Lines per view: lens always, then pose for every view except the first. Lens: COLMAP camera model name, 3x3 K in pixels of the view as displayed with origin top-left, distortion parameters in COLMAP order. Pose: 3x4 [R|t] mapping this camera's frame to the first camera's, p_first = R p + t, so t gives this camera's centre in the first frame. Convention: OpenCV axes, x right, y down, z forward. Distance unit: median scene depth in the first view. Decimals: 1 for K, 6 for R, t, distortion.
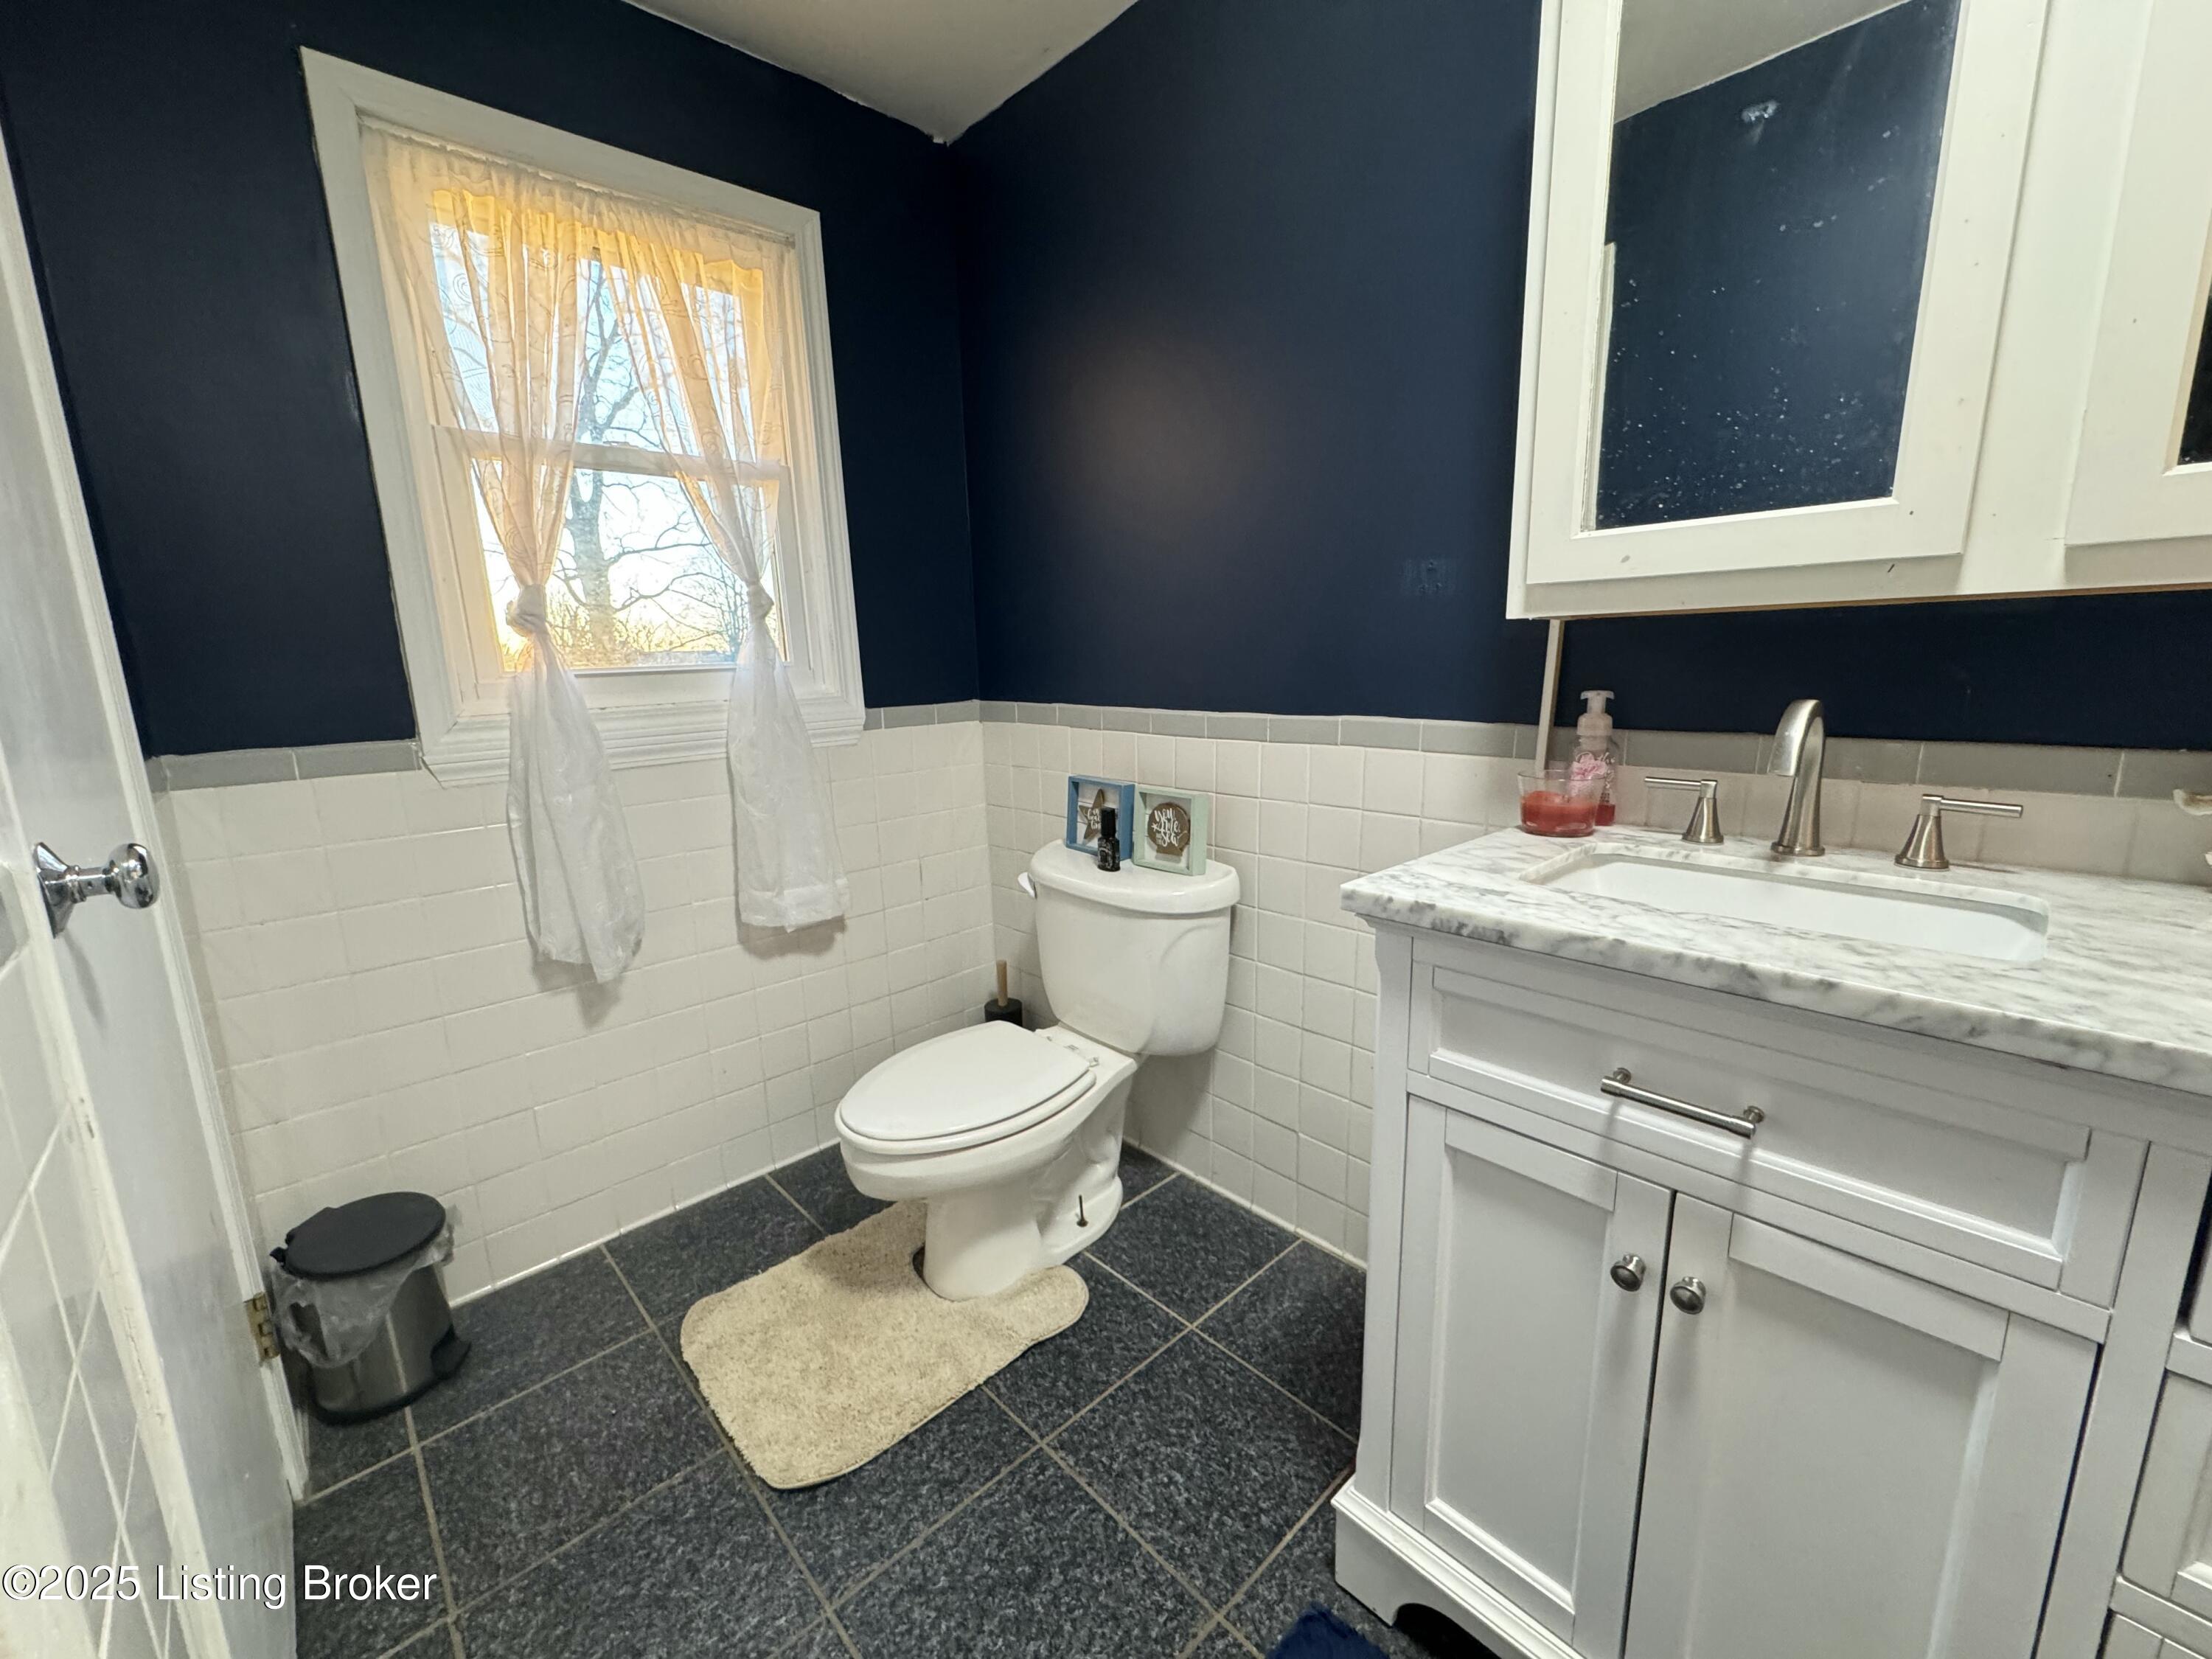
lens RADIAL K [[880.3, 0, 1105.6], [0, 880.3, 828.7], [0, 0, 1]] dist [-0.004253, 0.000665]
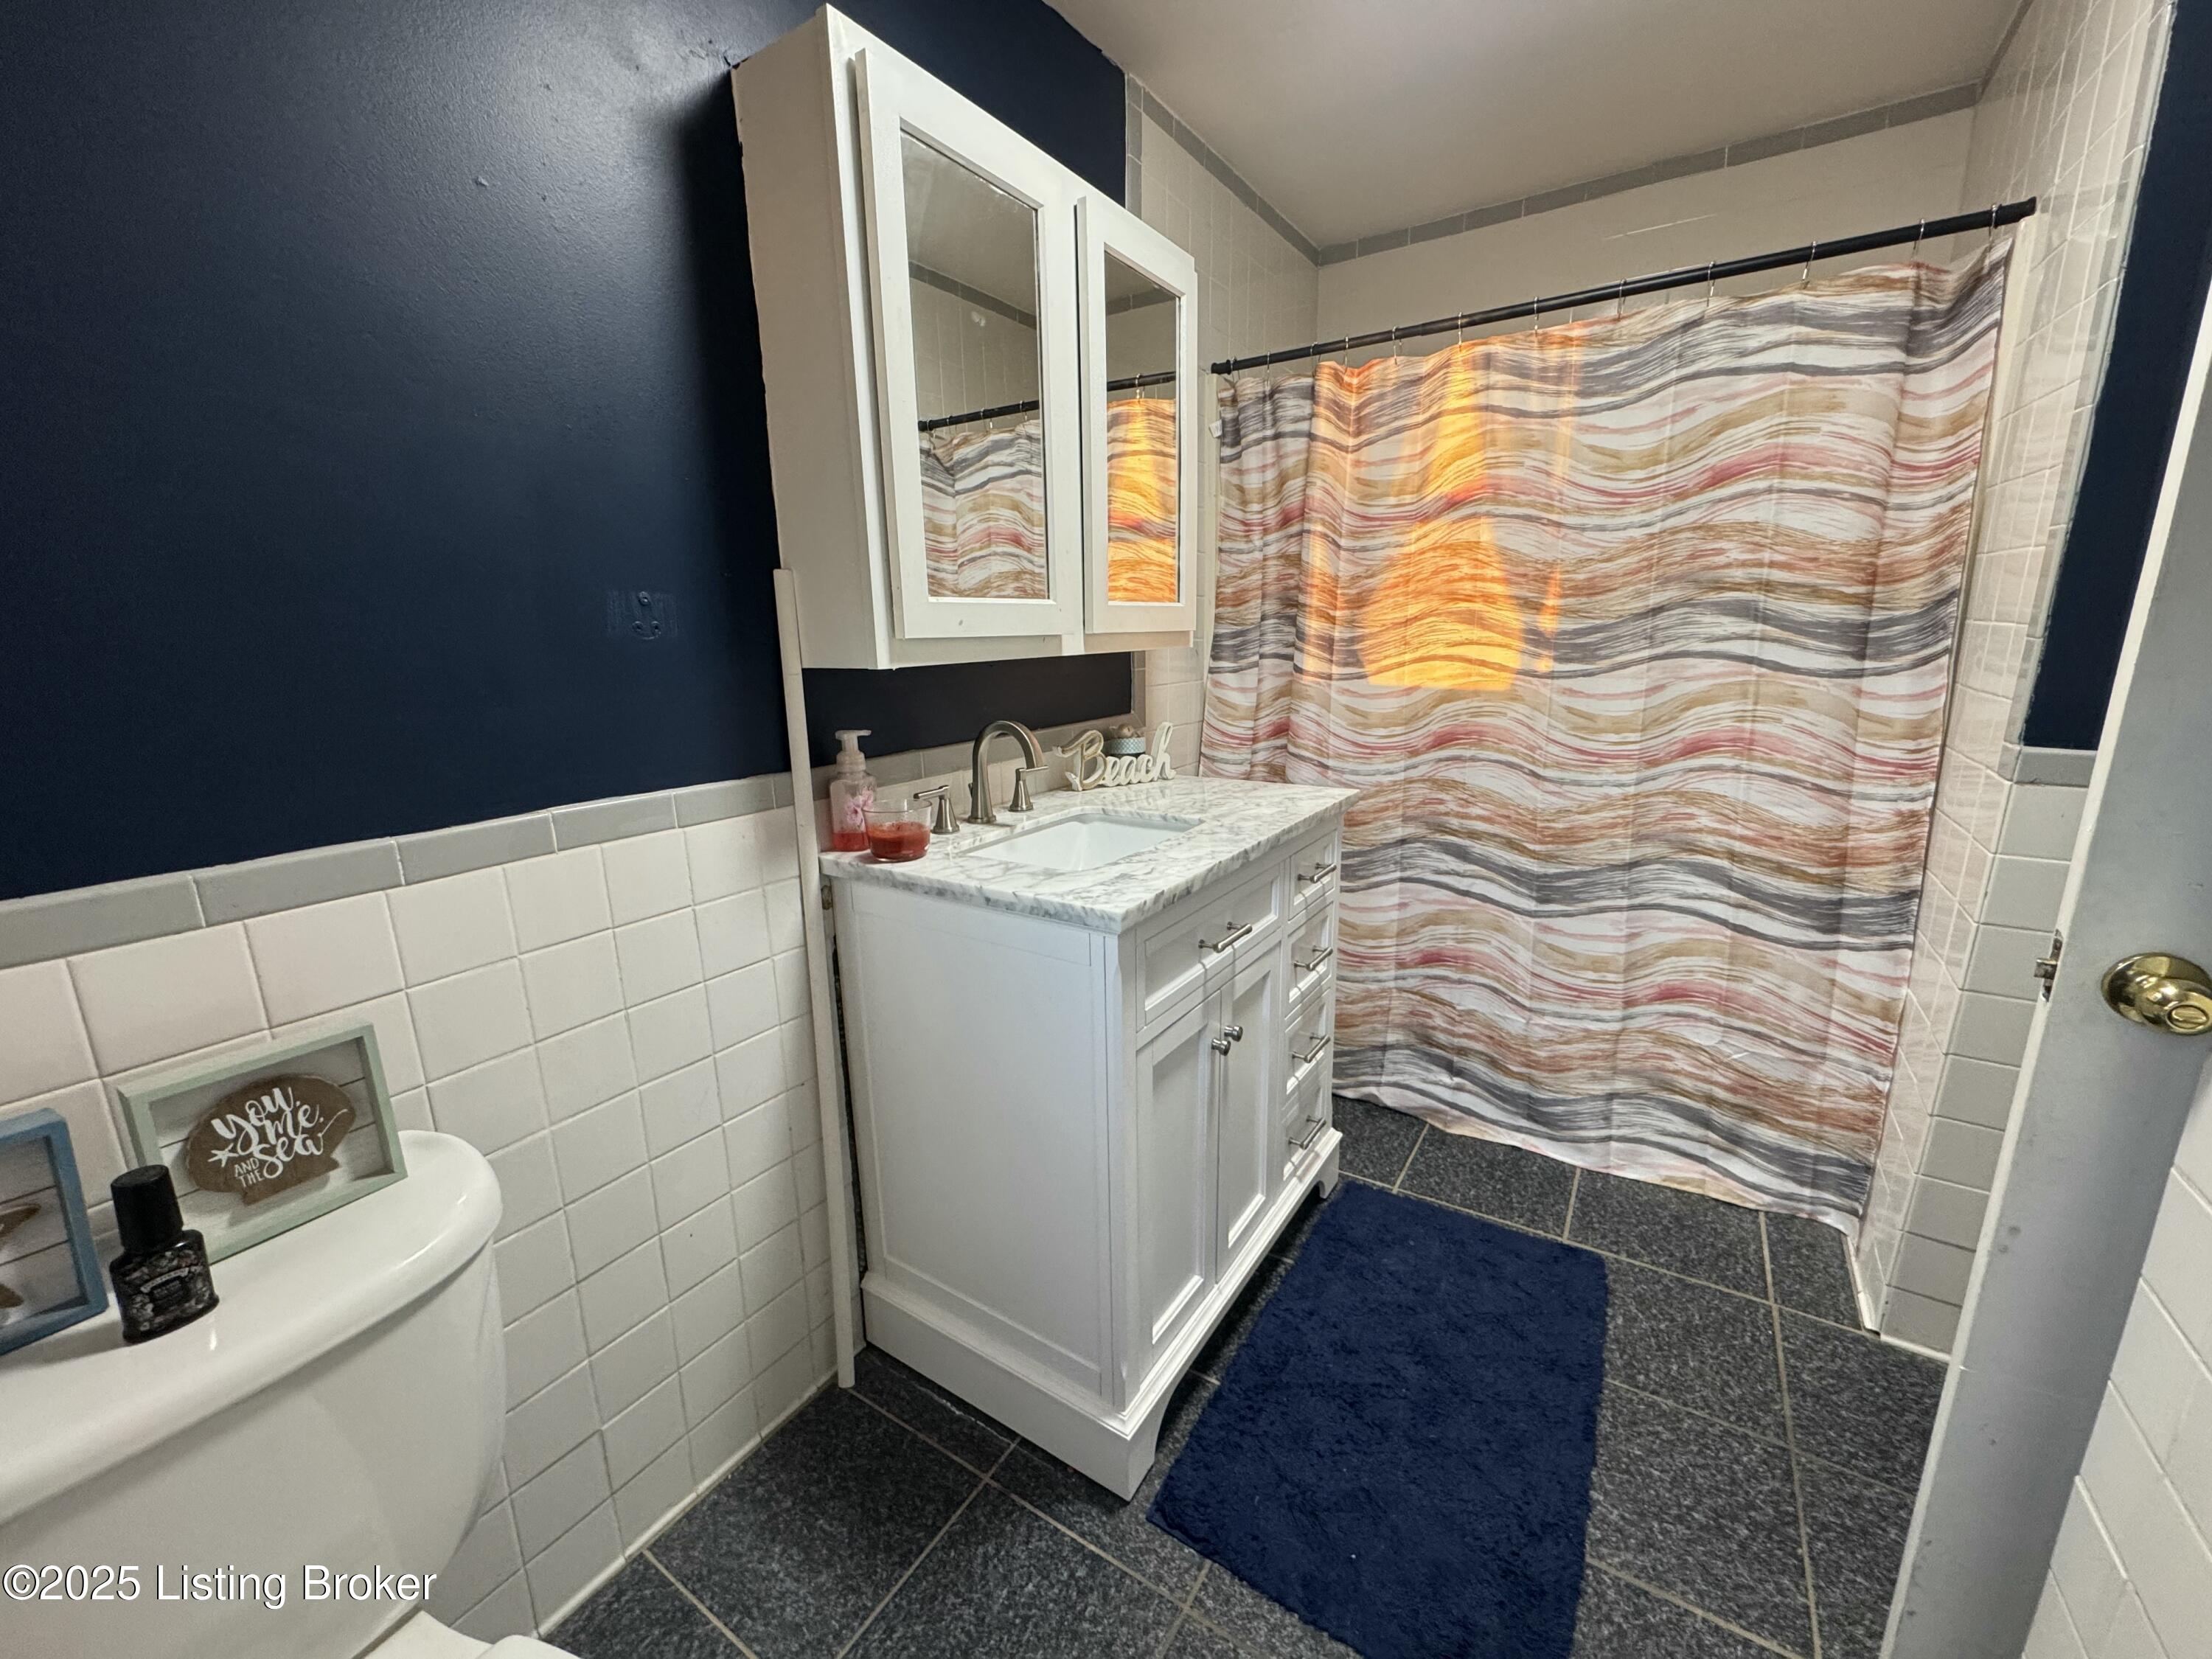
lens RADIAL K [[880.3, 0, 1104.8], [0, 880.3, 826.5], [0, 0, 1]] dist [-0.004253, 0.000665]
pose [[-0.235151, -0.188189, 0.953567, -0.620058], [0.205773, 0.949200, 0.238071, -0.247386], [-0.949927, 0.252201, -0.184481, 0.955087]]
